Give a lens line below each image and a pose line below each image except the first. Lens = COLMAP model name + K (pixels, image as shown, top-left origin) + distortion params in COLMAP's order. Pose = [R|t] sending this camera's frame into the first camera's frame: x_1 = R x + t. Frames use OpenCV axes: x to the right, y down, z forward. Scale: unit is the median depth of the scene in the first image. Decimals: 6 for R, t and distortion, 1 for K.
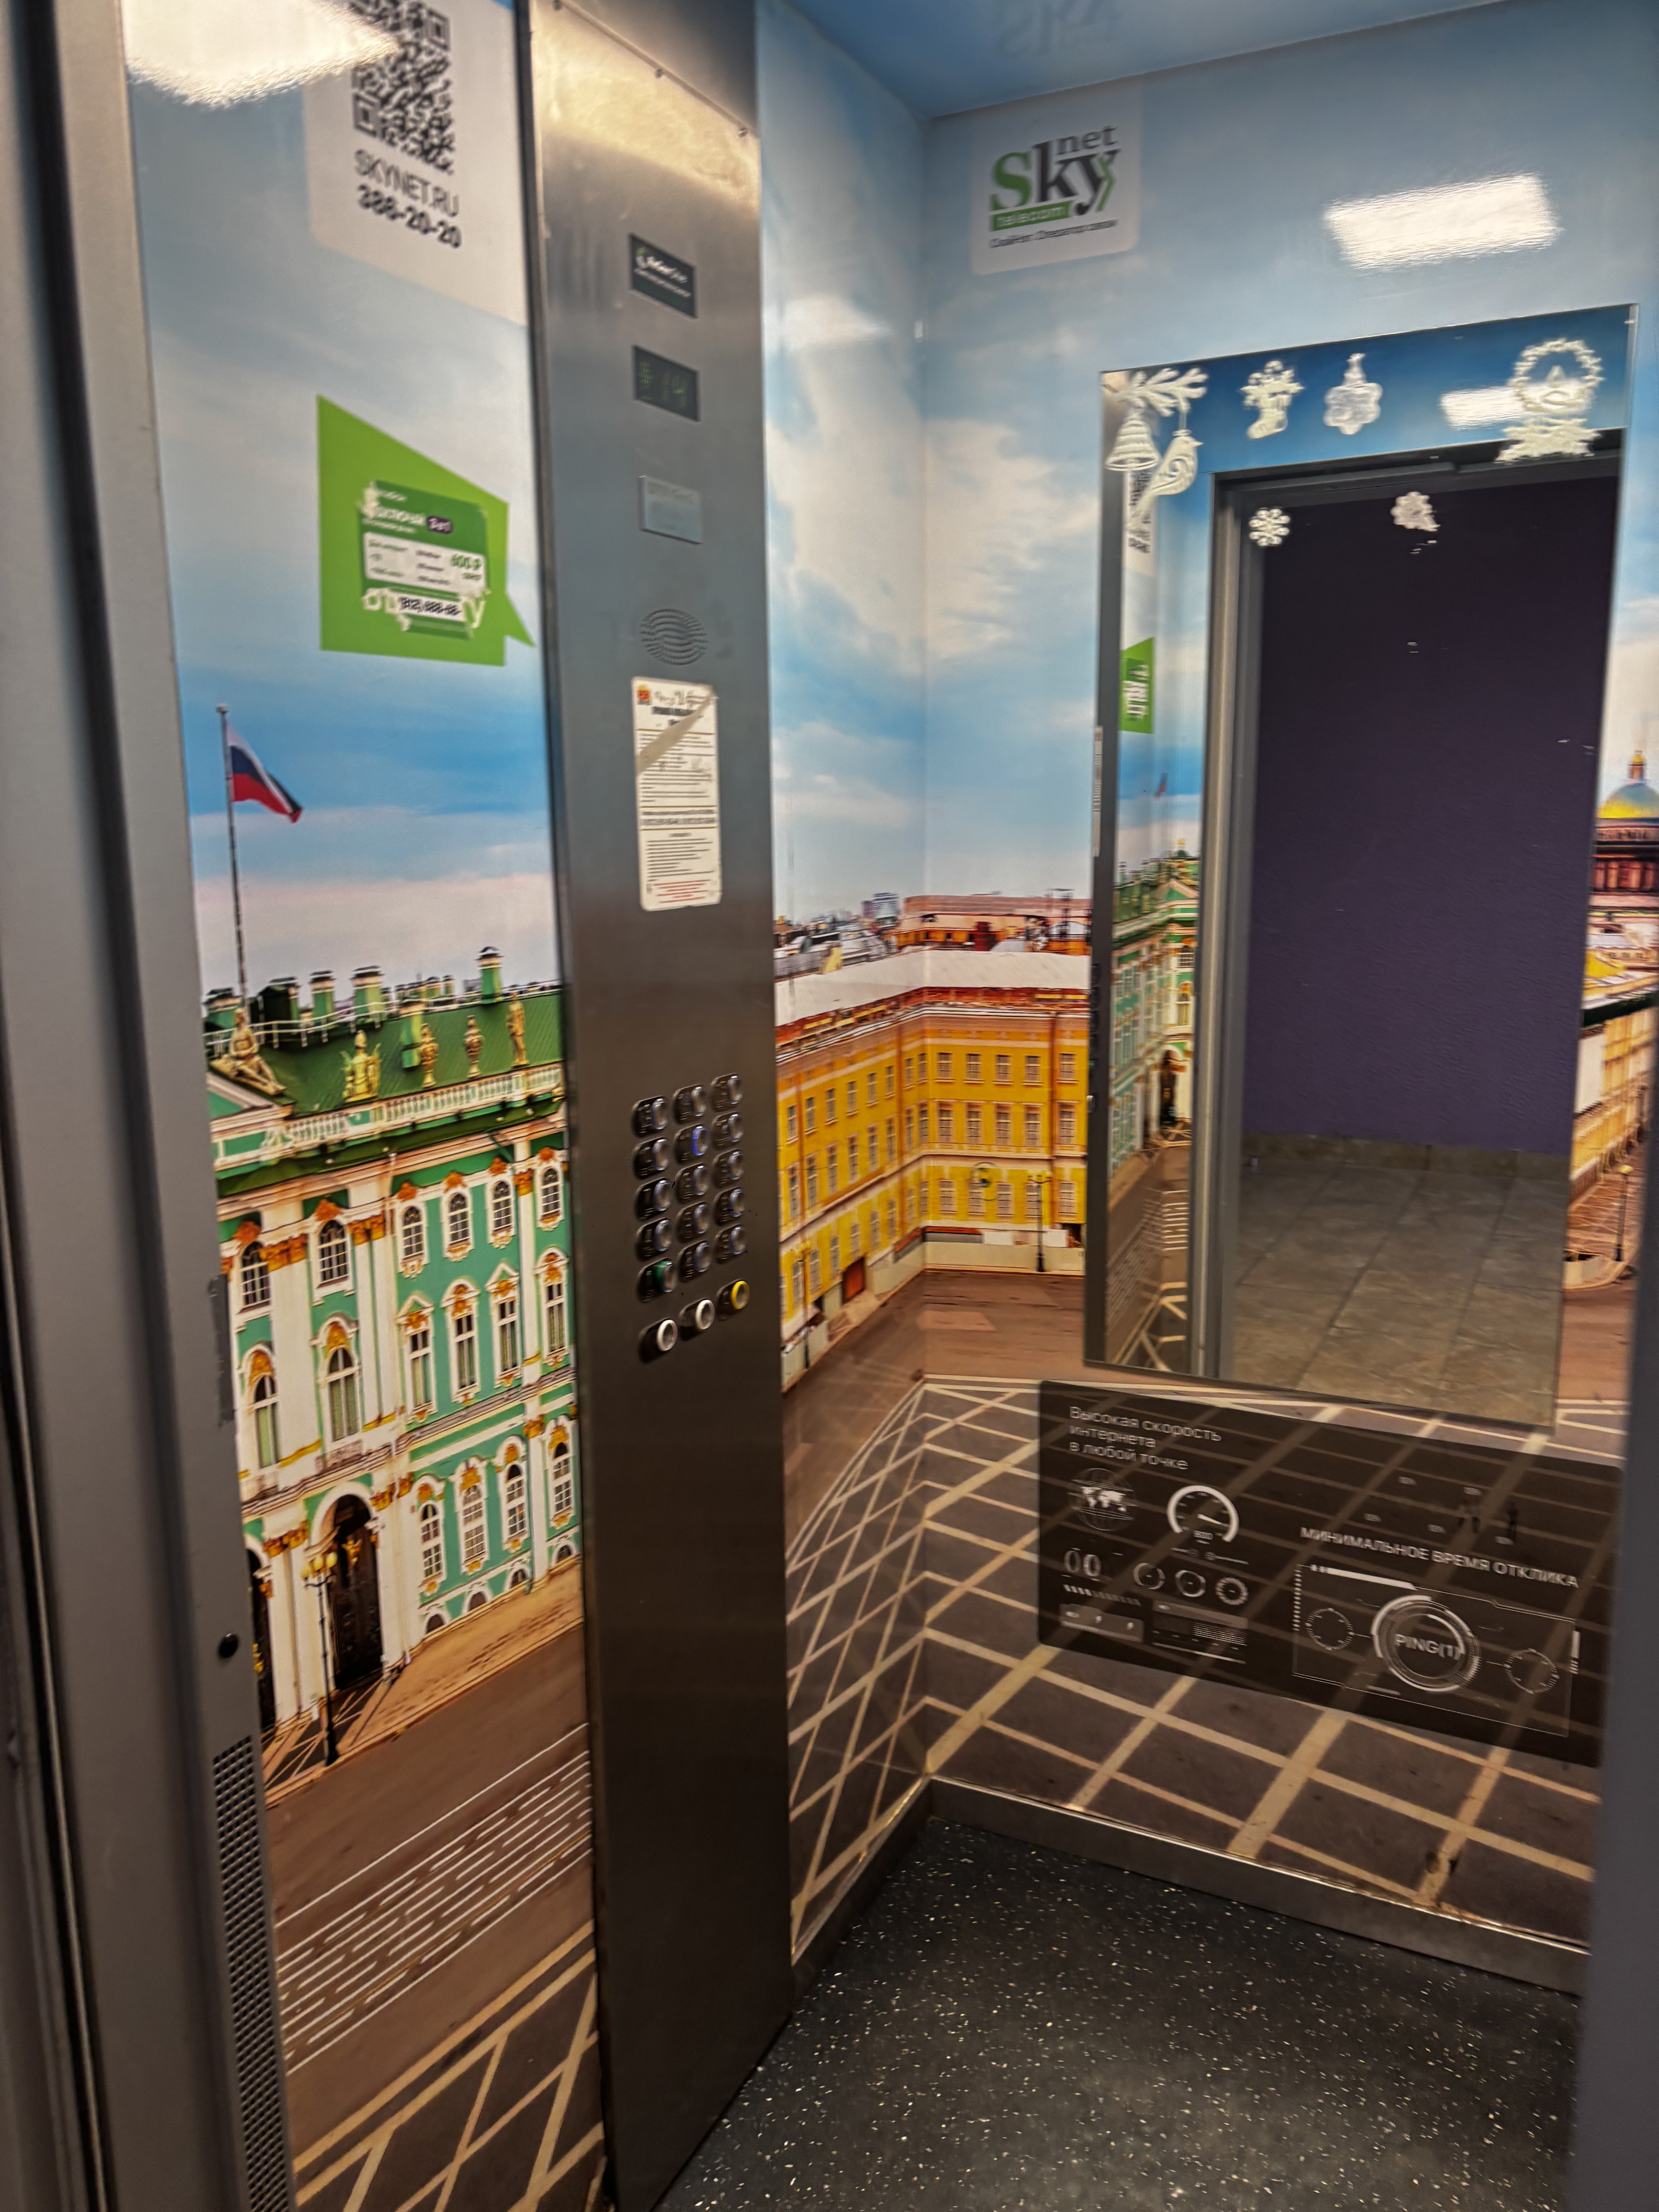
lens RADIAL K [[1651.4, 0, 828.8], [0, 1651.4, 1104.2], [0, 0, 1]] dist [0.069624, -0.076120]
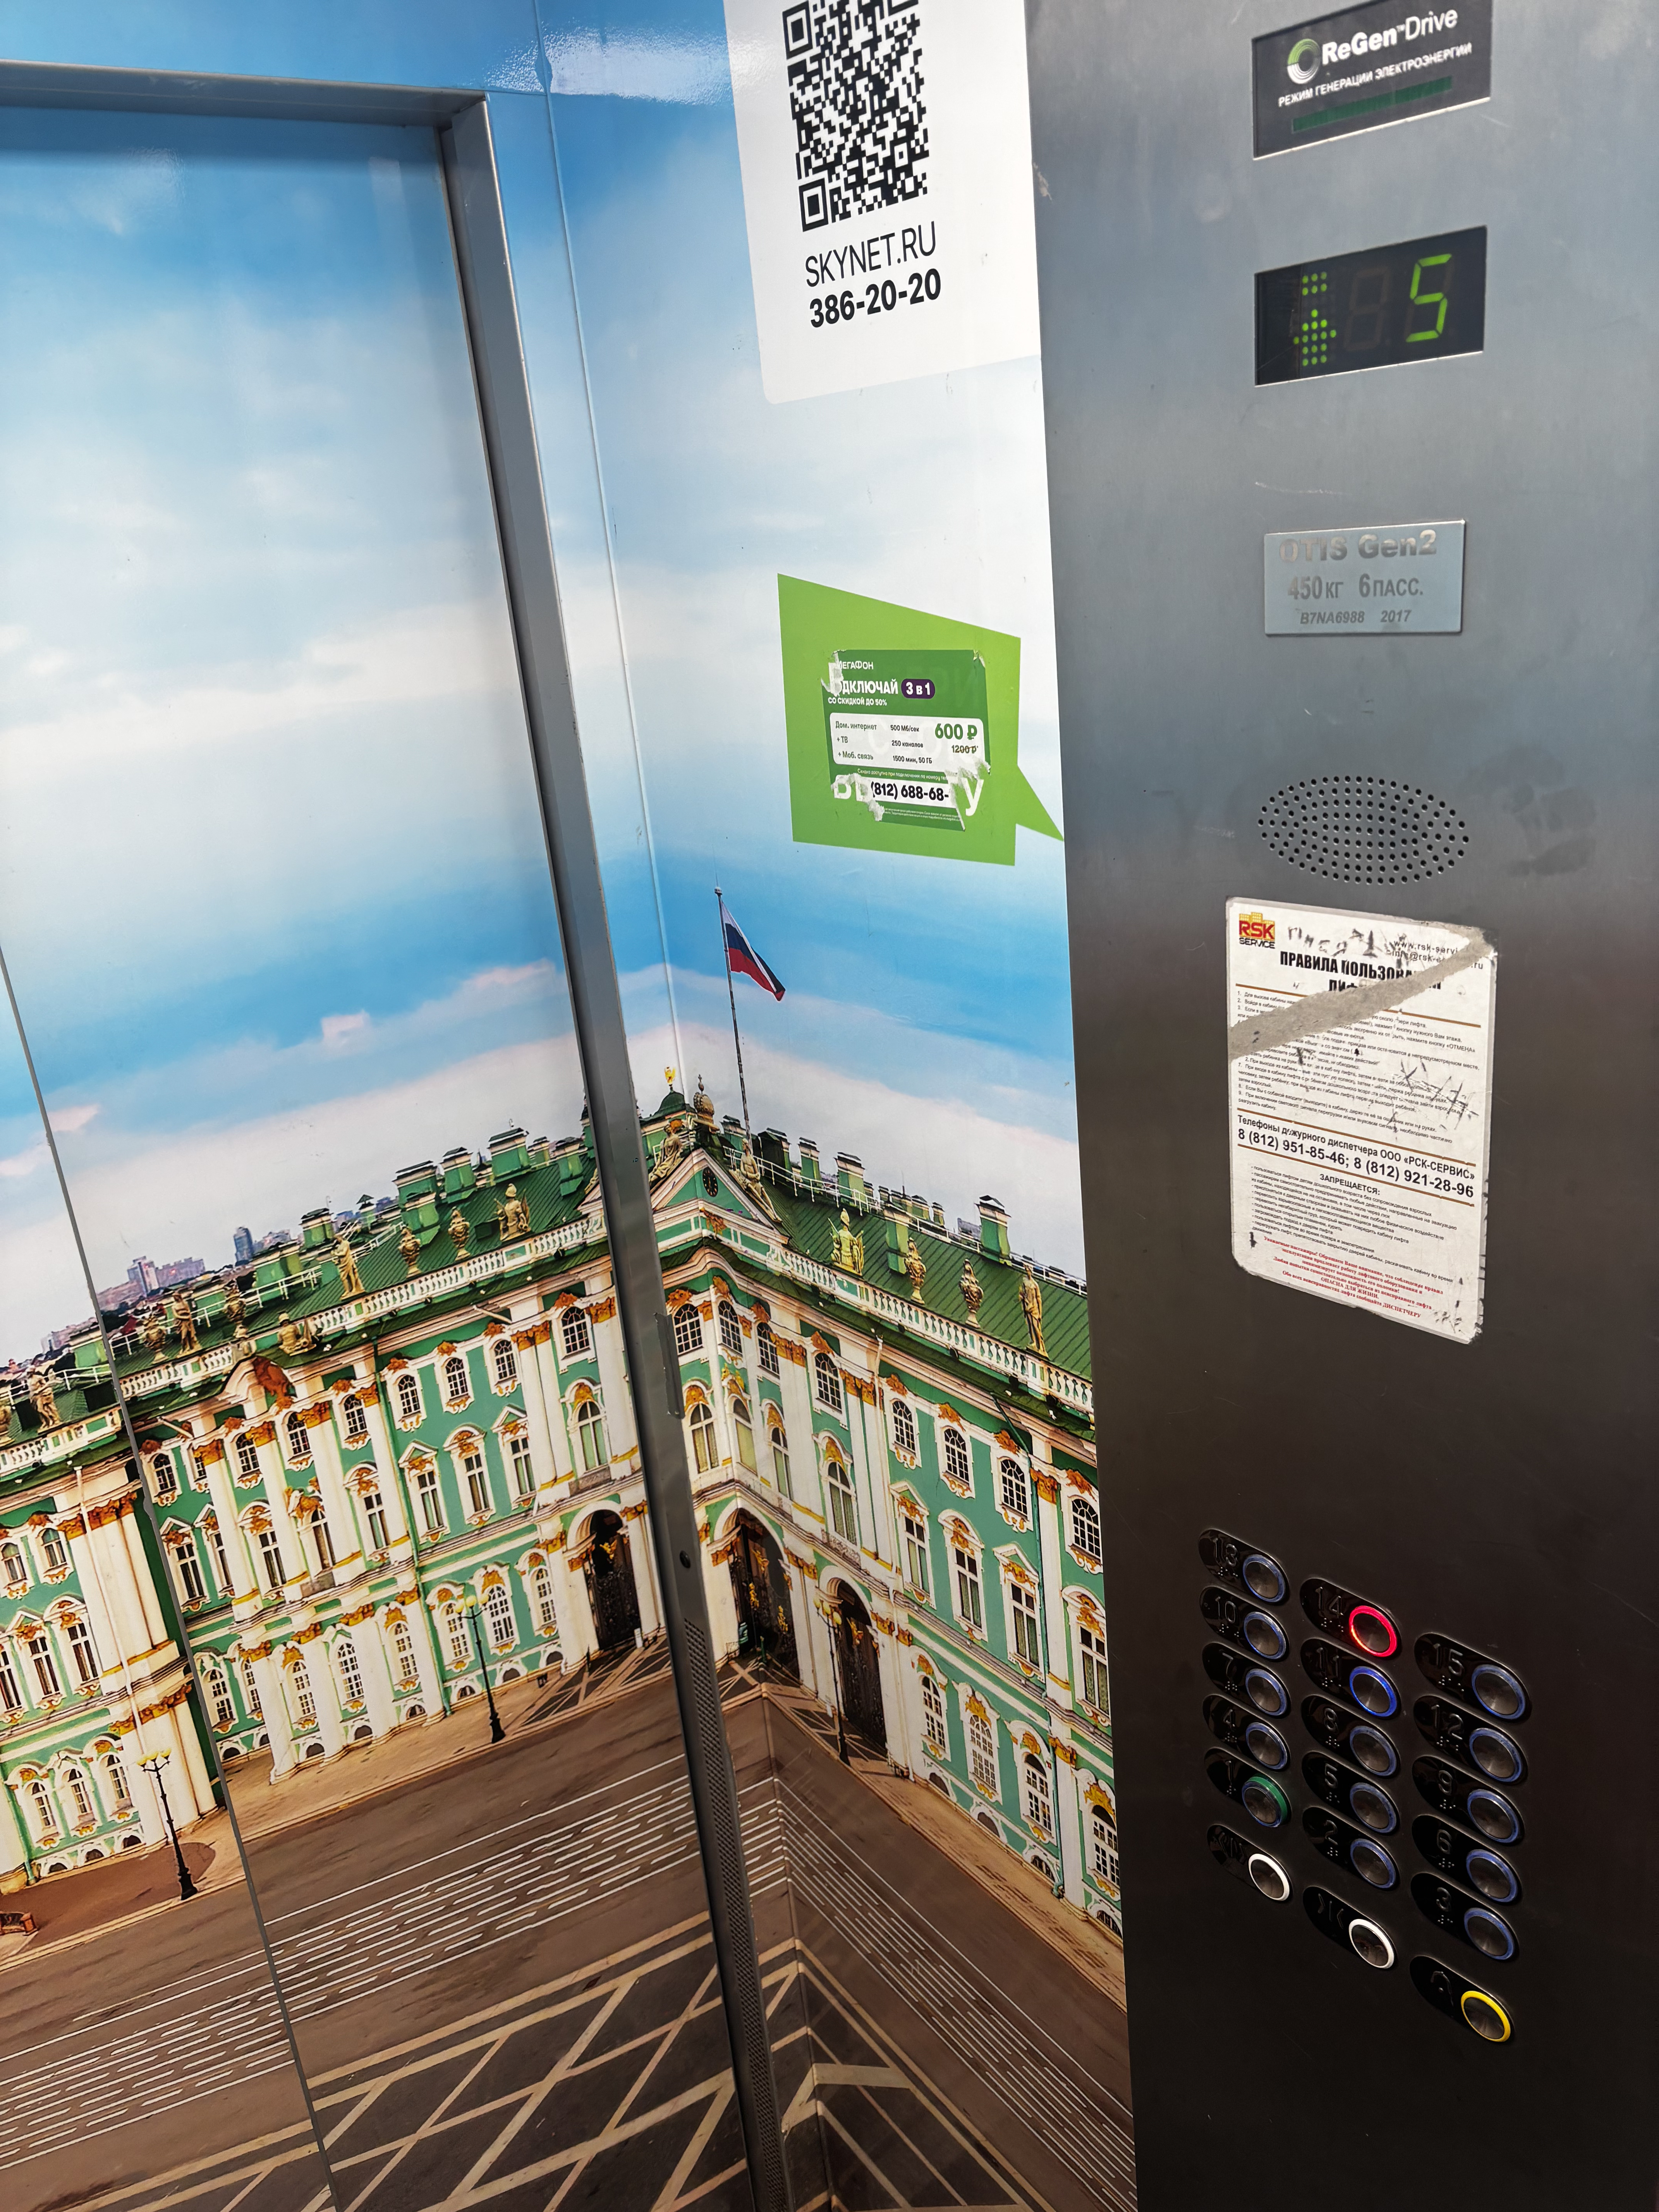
lens RADIAL K [[1651.4, 0, 828.8], [0, 1651.4, 1104.2], [0, 0, 1]] dist [0.069624, -0.076120]
pose [[-0.385882, 0.363389, -0.847964, 0.515196], [-0.057936, 0.907795, 0.415394, -0.492098], [0.920727, 0.209421, -0.329248, 1.258646]]
